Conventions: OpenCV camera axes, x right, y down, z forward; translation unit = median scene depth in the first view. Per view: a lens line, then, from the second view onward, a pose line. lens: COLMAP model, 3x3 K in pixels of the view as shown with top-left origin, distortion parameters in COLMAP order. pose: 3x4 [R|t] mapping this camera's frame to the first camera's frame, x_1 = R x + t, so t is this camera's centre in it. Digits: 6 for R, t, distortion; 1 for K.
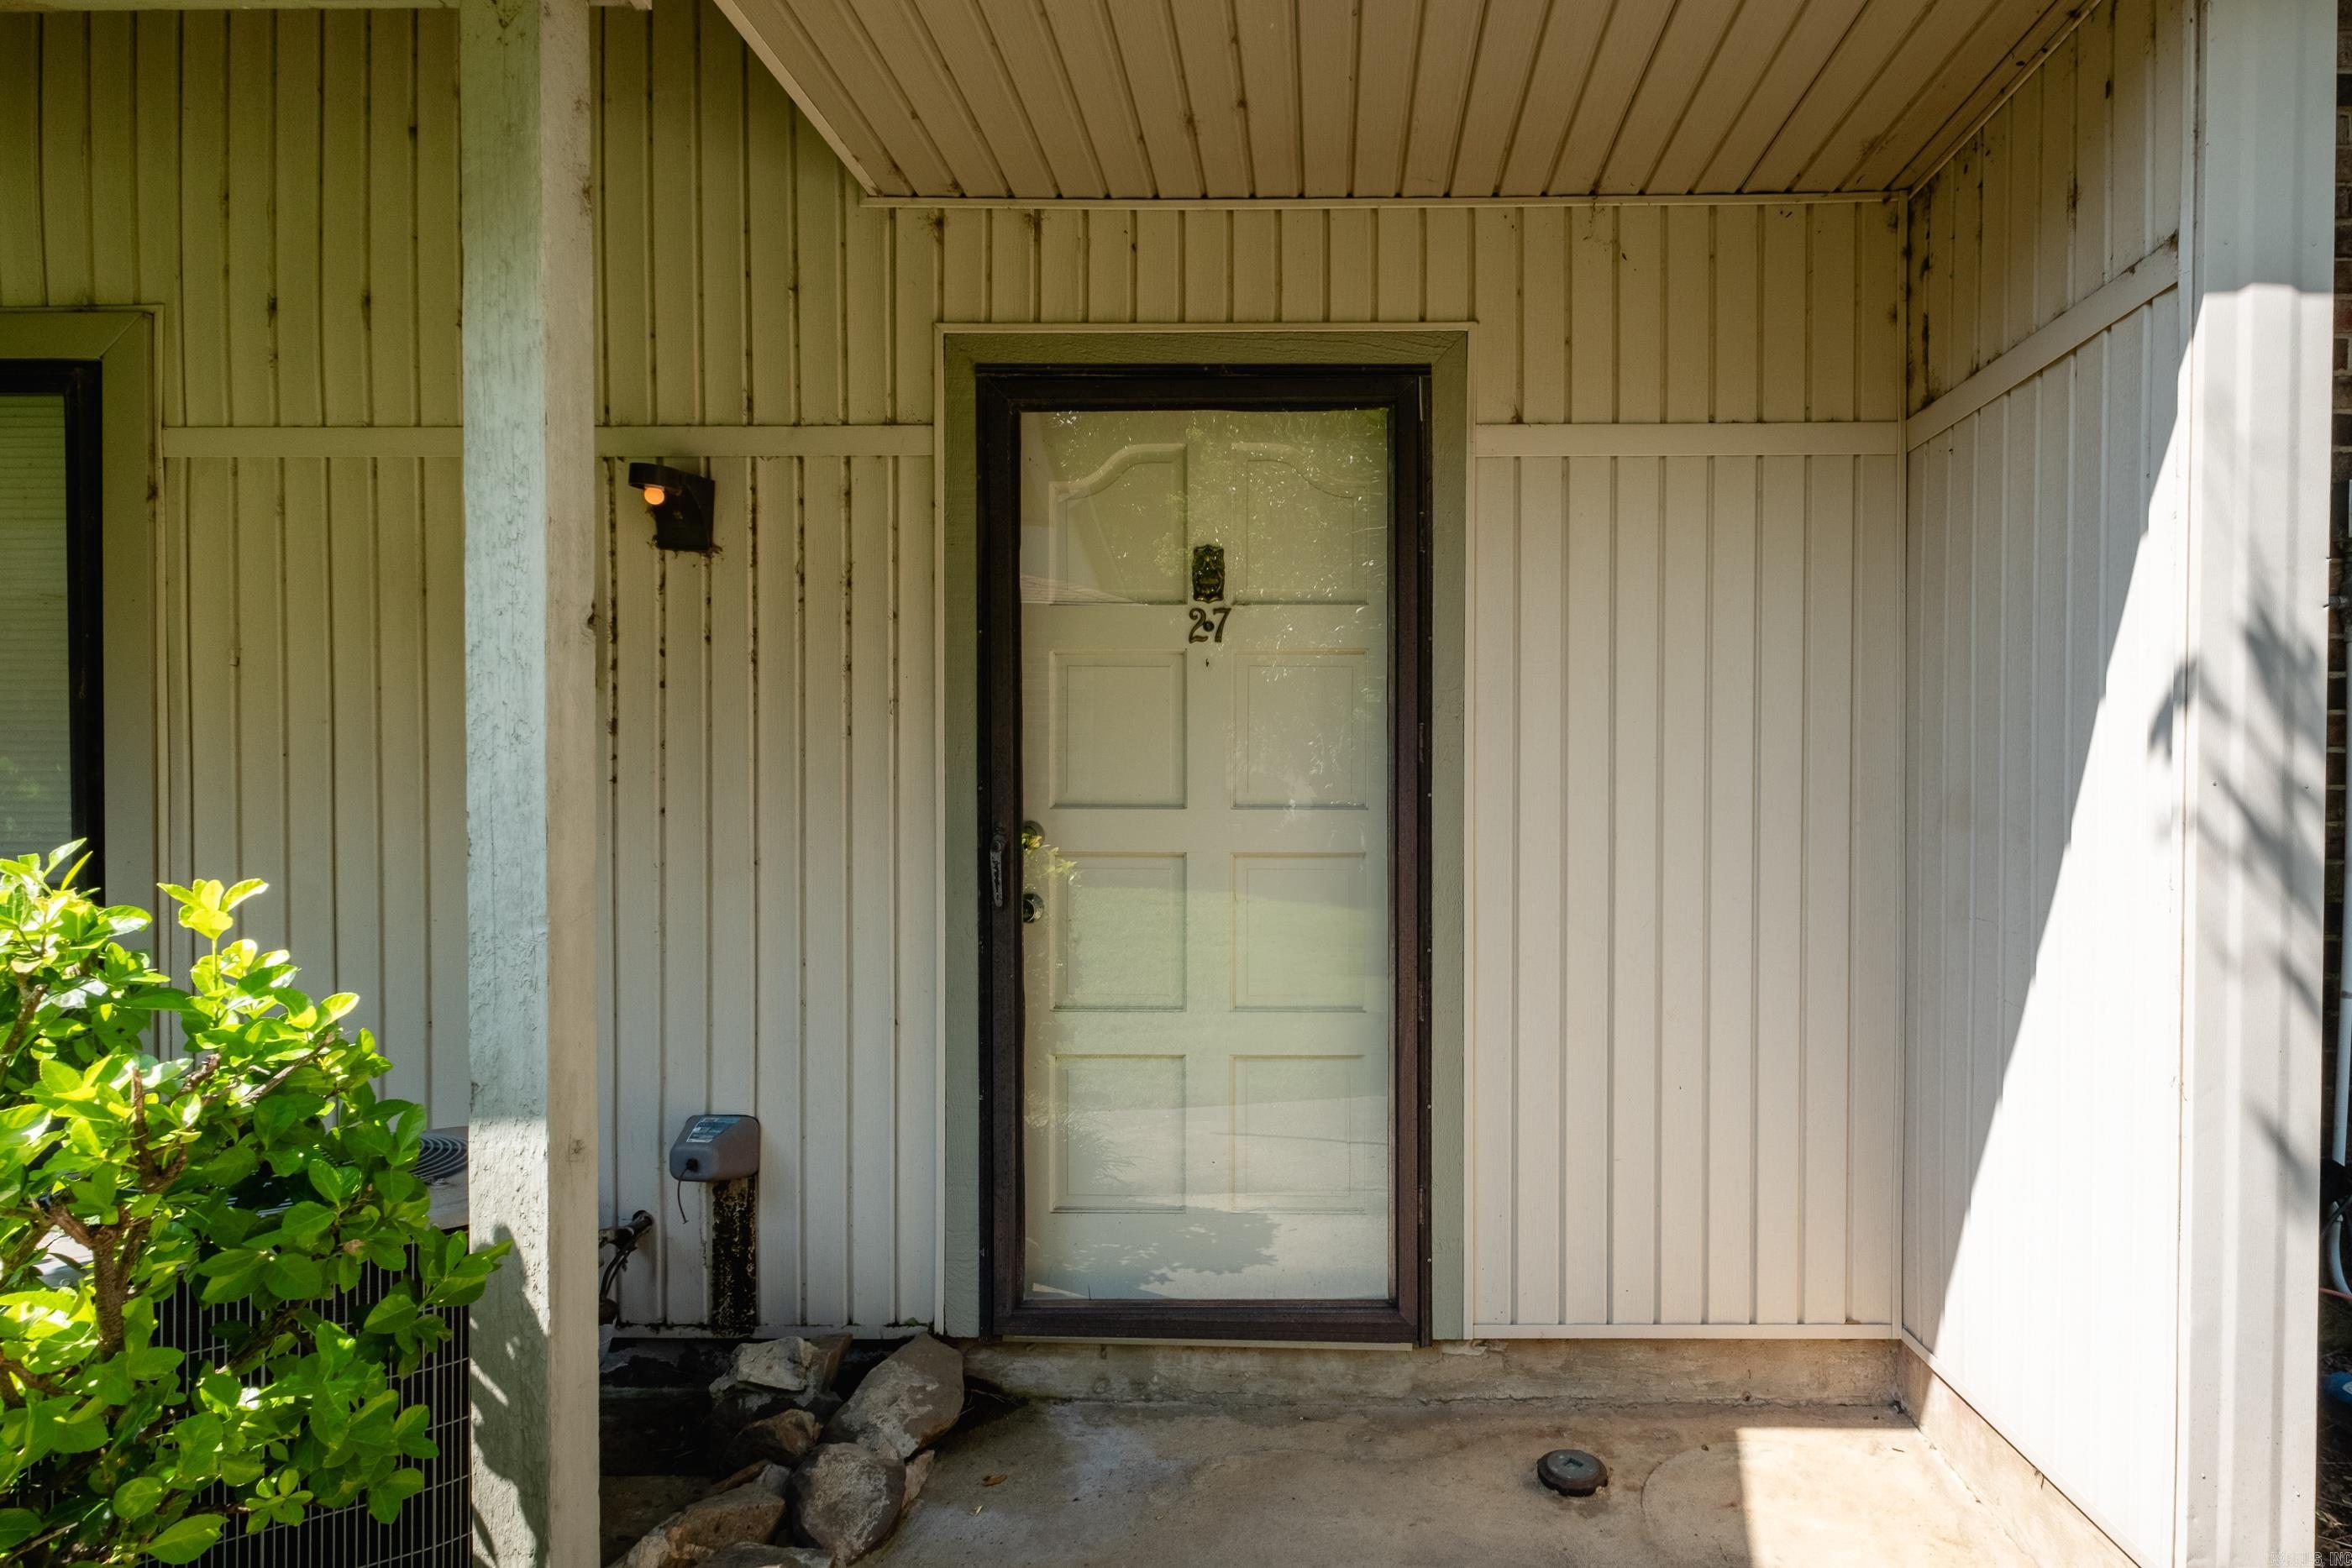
lens RADIAL K [[1269.0, 0, 1334.2], [0, 1269.0, 825.6], [0, 0, 1]] dist [0.001825, -0.001110]
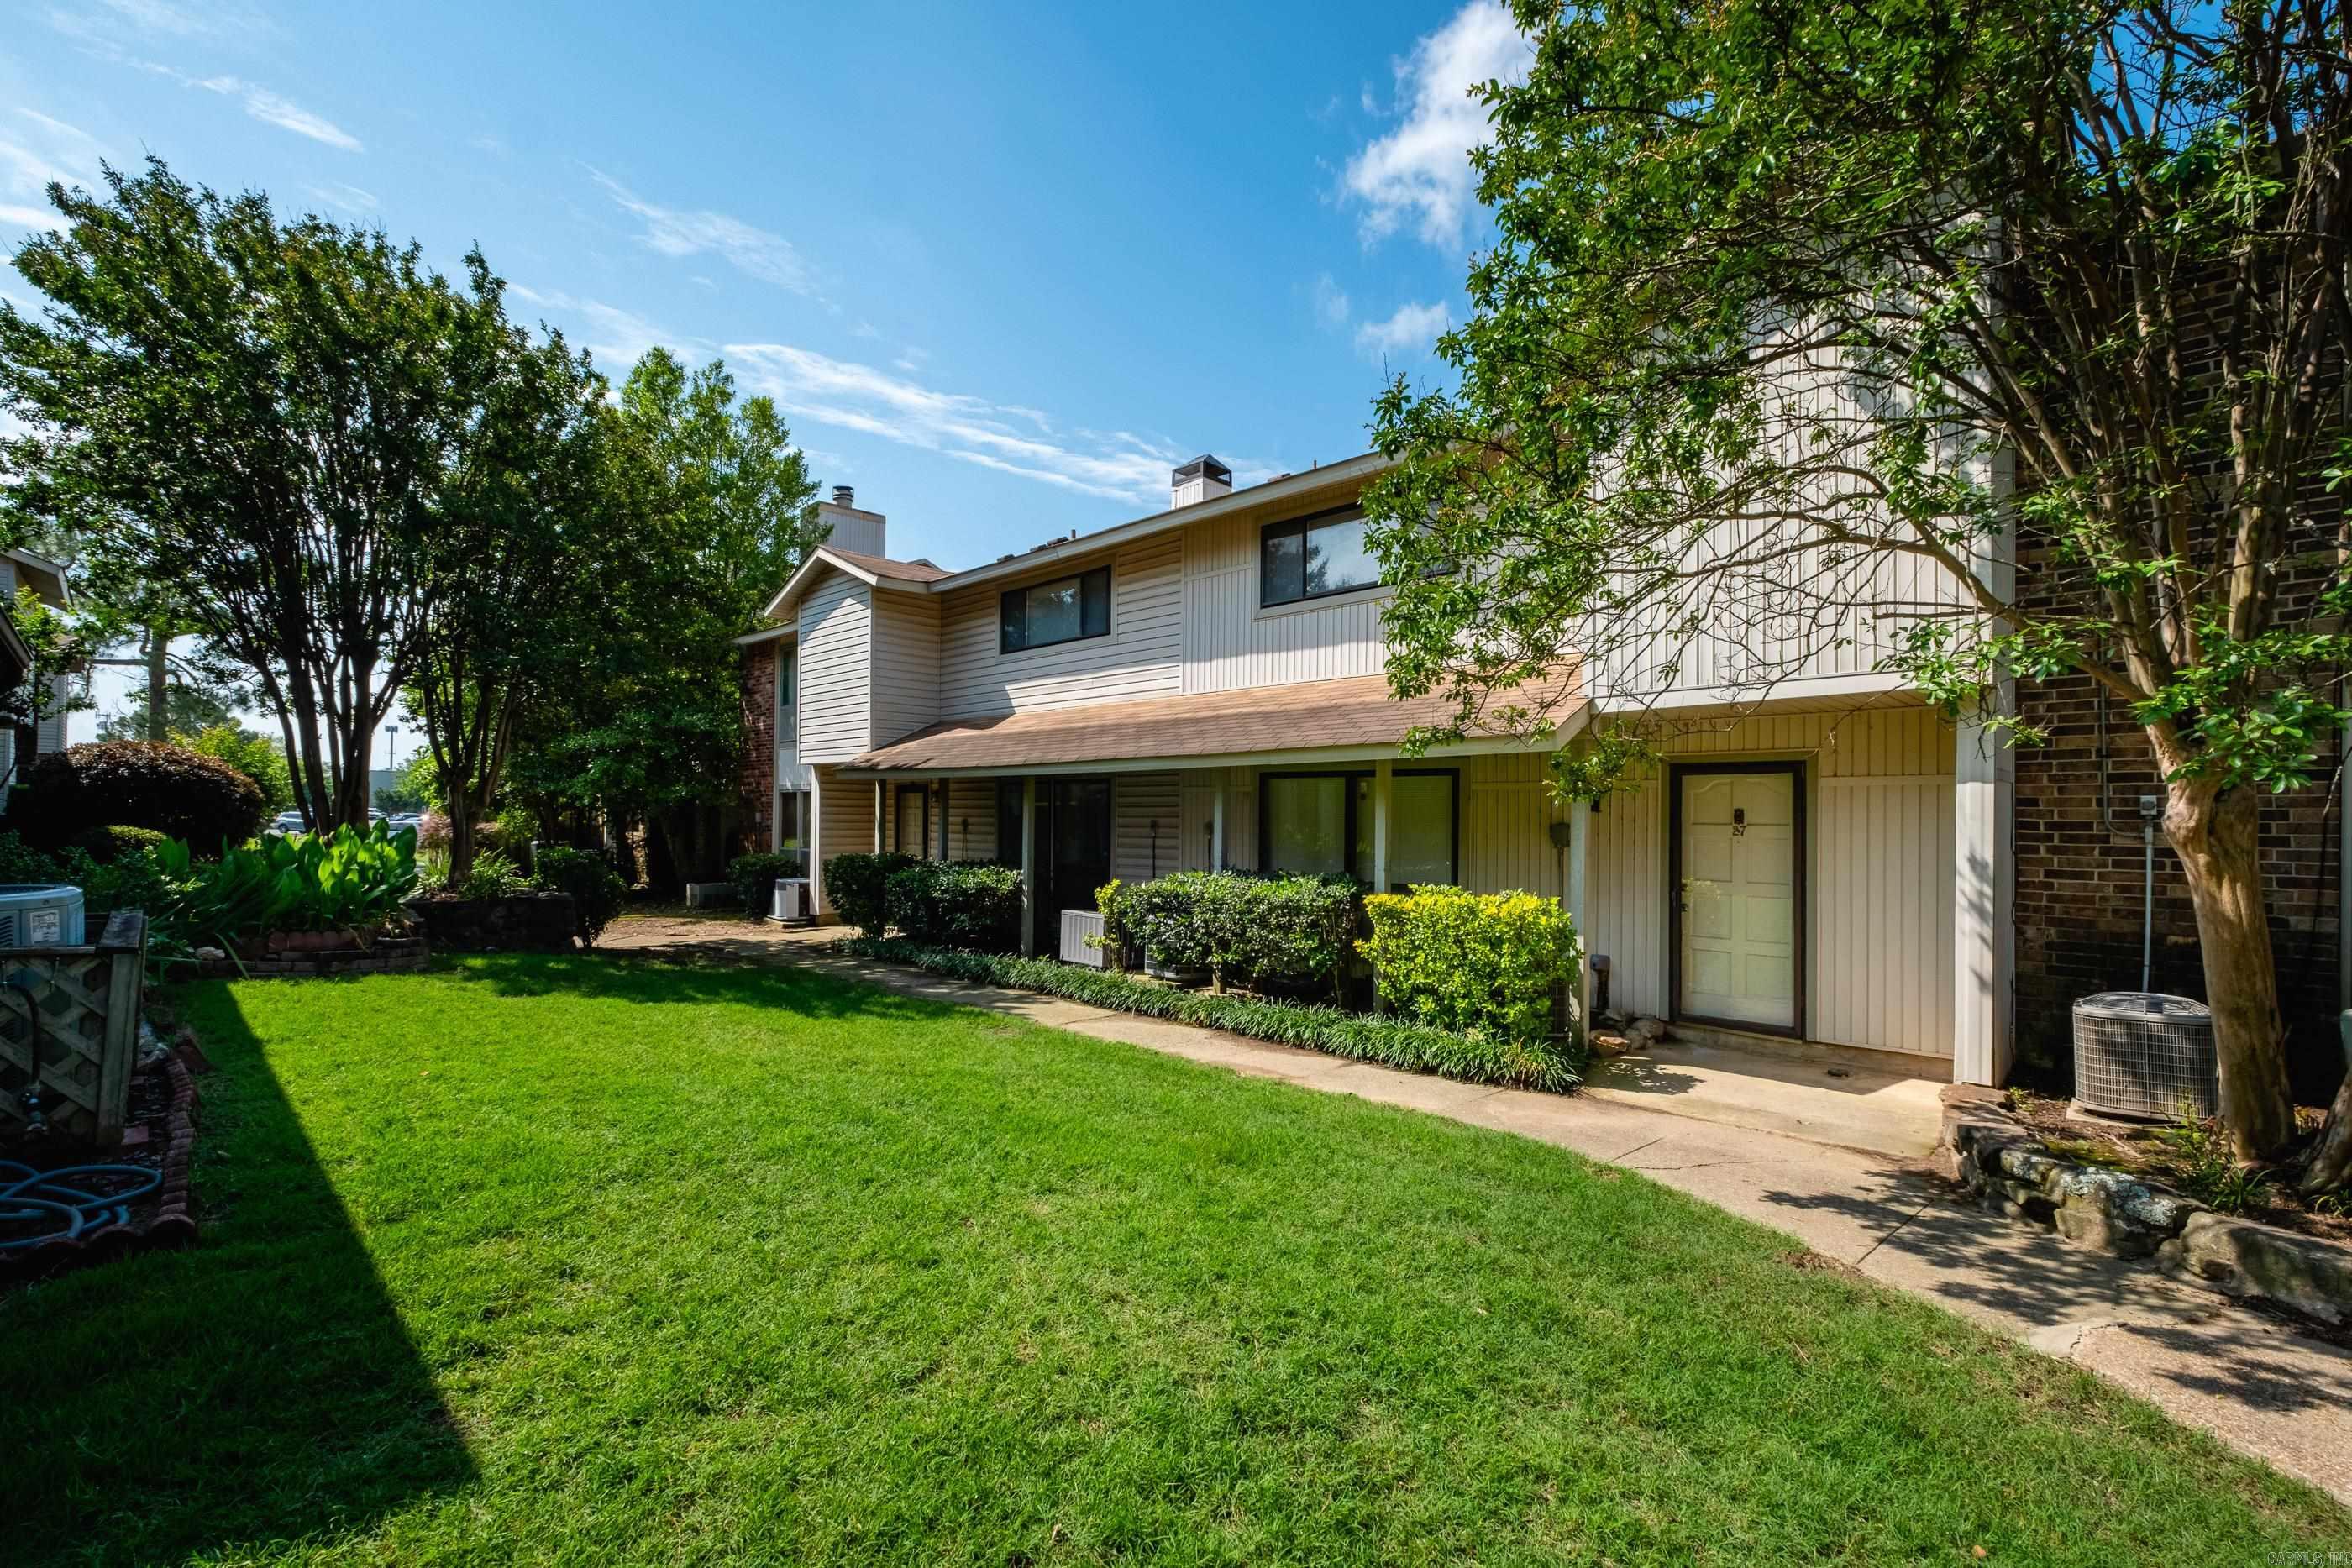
lens RADIAL K [[1009.4, 0, 1177.2], [0, 1009.4, 815.0], [0, 0, 1]] dist [0.000368, 0.000017]
pose [[0.714104, 0.002144, -0.700037, 0.783377], [-0.018502, 0.999704, -0.015811, -0.133851], [0.699795, 0.024243, 0.713932, -2.196856]]
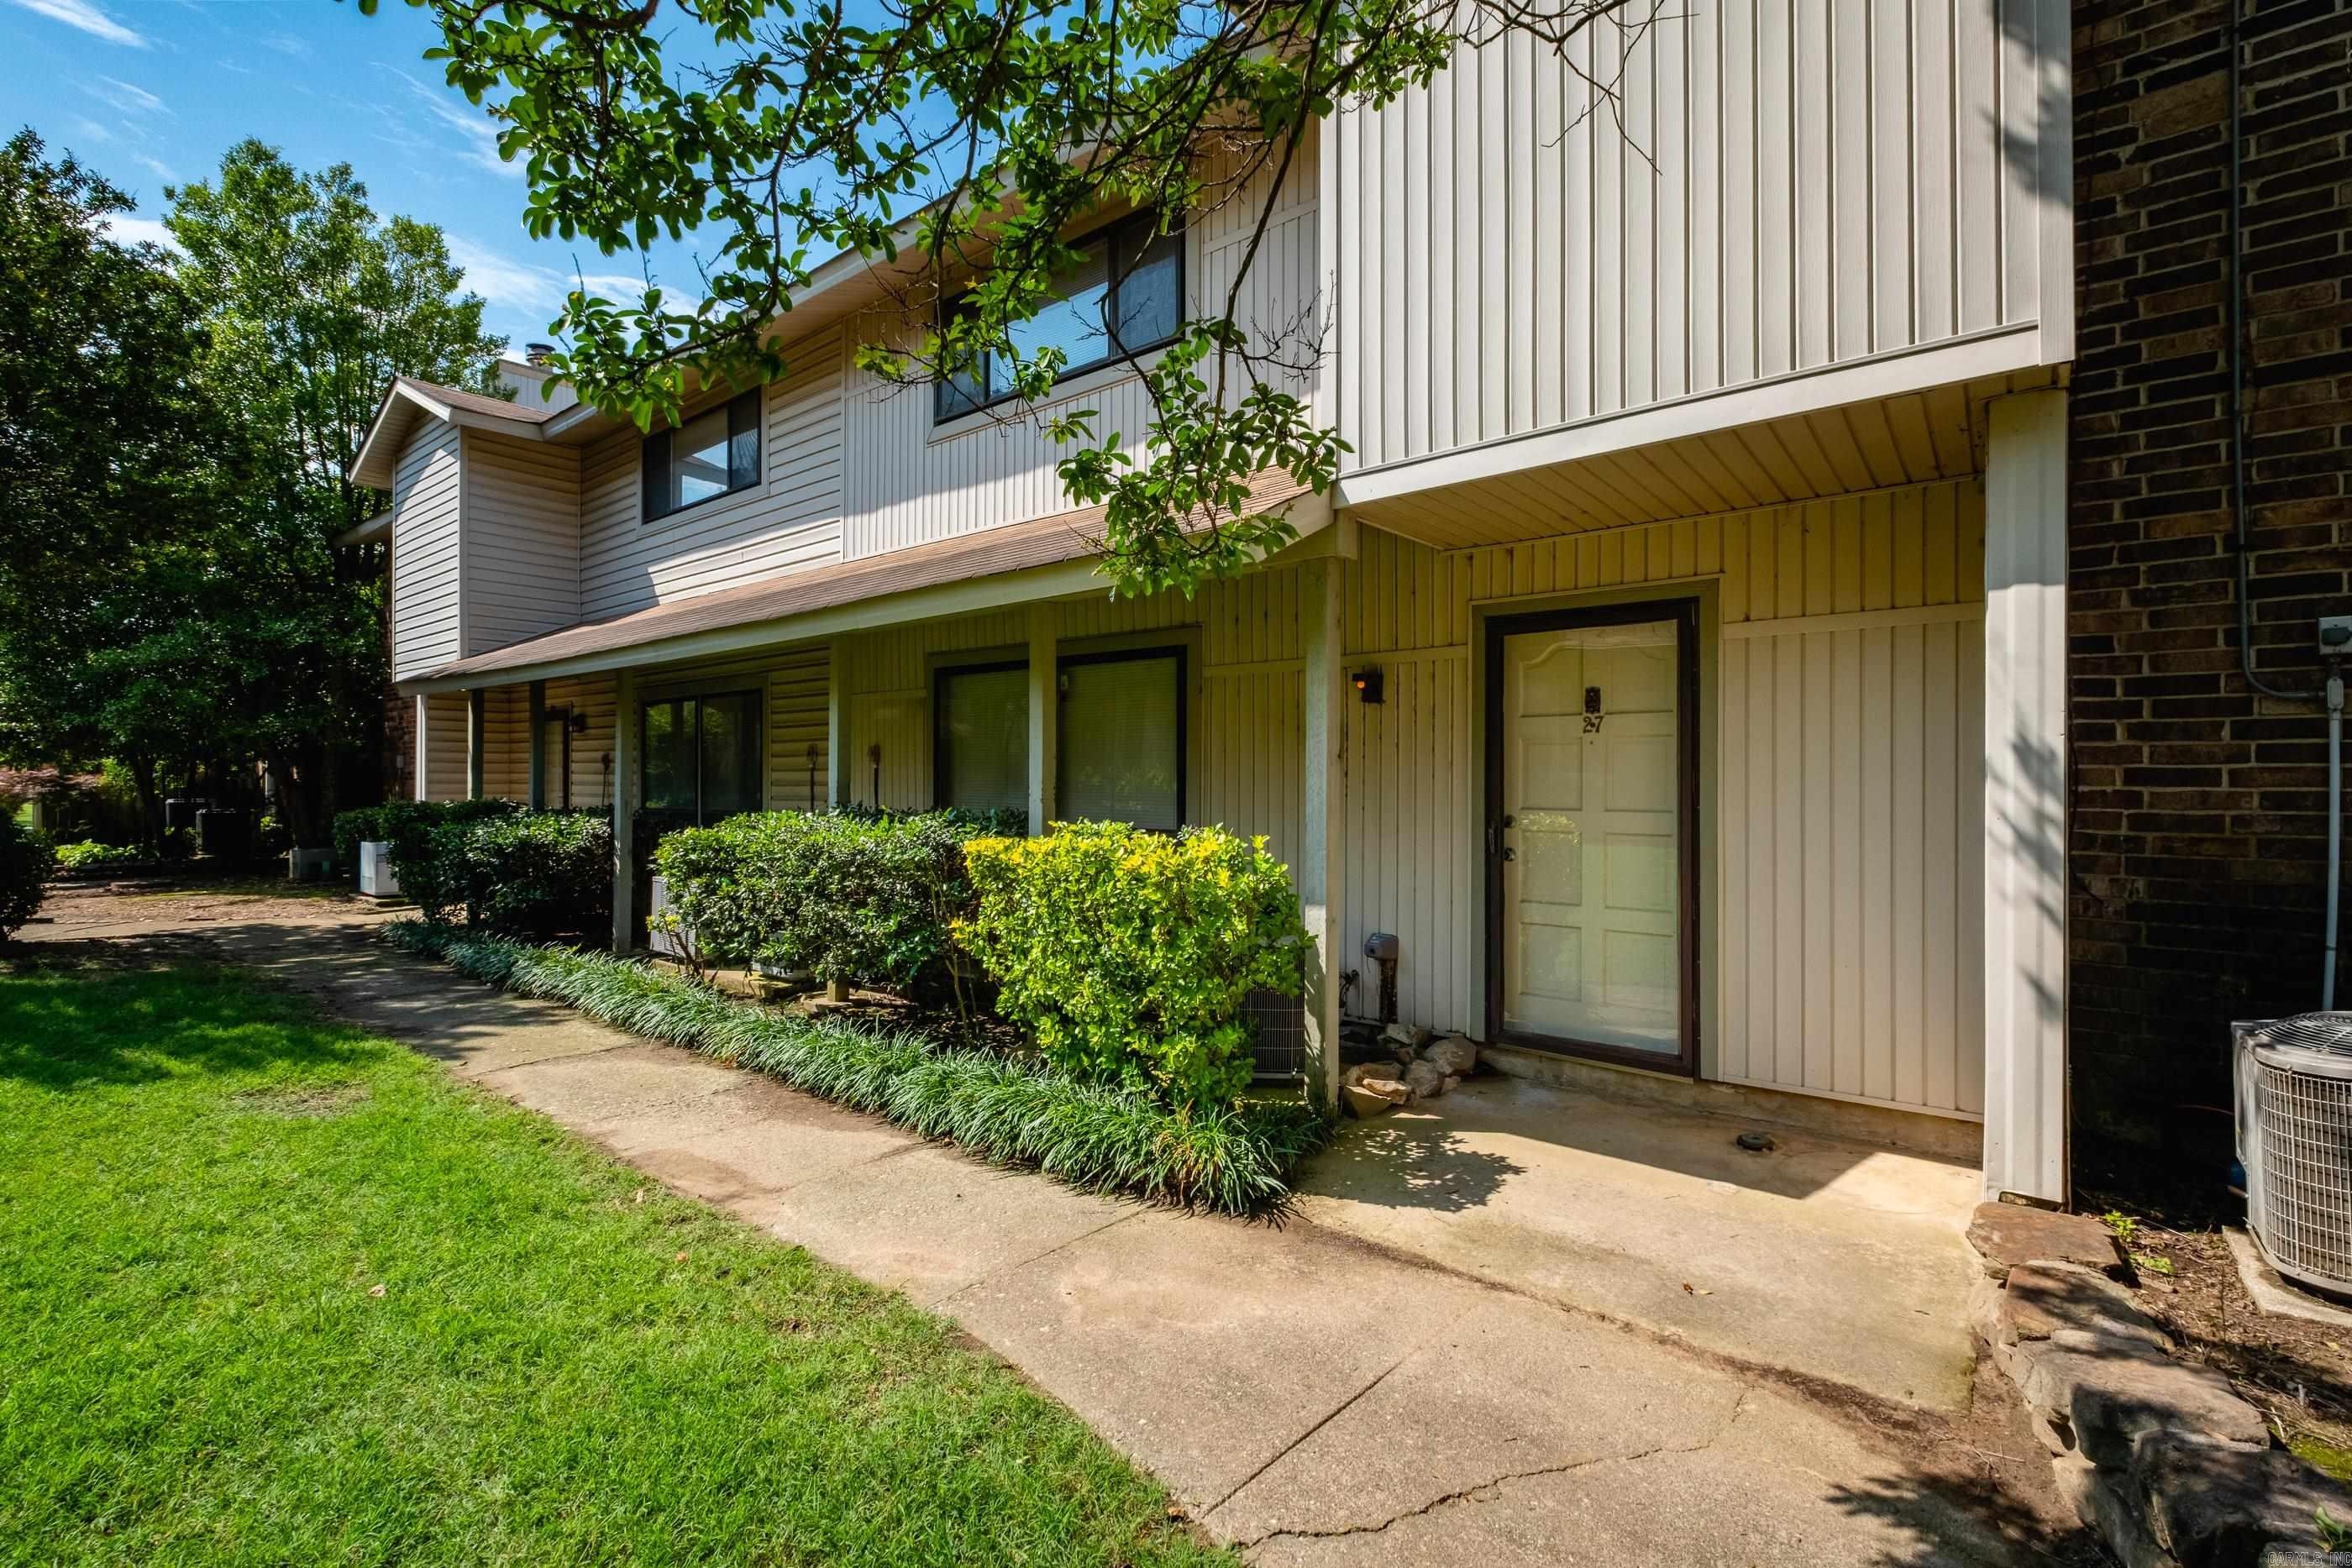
lens RADIAL K [[1043.4, 0, 1176.0], [0, 1043.4, 784.0], [0, 0, 1]] dist [0.000446, 0.000614]
pose [[0.775623, 0.001475, -0.631194, 0.477996], [-0.010361, 0.999892, -0.010395, -0.034831], [0.631111, 0.014602, 0.775555, -0.819320]]
